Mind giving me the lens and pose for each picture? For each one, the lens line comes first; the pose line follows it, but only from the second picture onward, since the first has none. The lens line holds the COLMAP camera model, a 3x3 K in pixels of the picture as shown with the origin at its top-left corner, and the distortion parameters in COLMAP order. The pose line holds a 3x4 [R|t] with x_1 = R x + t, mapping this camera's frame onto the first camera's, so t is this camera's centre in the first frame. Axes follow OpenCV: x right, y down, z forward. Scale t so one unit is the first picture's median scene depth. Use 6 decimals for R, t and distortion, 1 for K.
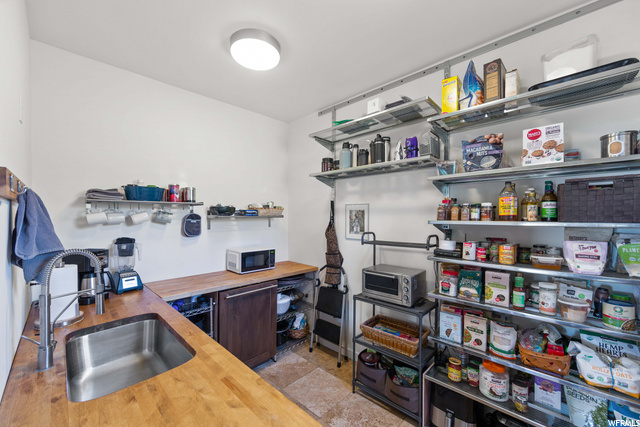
lens RADIAL K [[251.7, 0, 316.7], [0, 251.7, 218.0], [0, 0, 1]] dist [-0.001820, -0.000087]
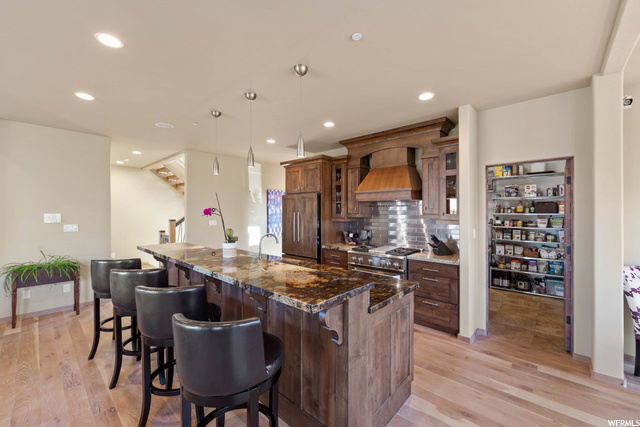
lens RADIAL K [[251.7, 0, 323.5], [0, 251.7, 211.3], [0, 0, 1]] dist [-0.001820, -0.000087]
pose [[0.999852, -0.004577, 0.016591, -1.754302], [0.004587, 0.999989, -0.000549, -0.022743], [-0.016588, 0.000625, 0.999862, -2.108998]]
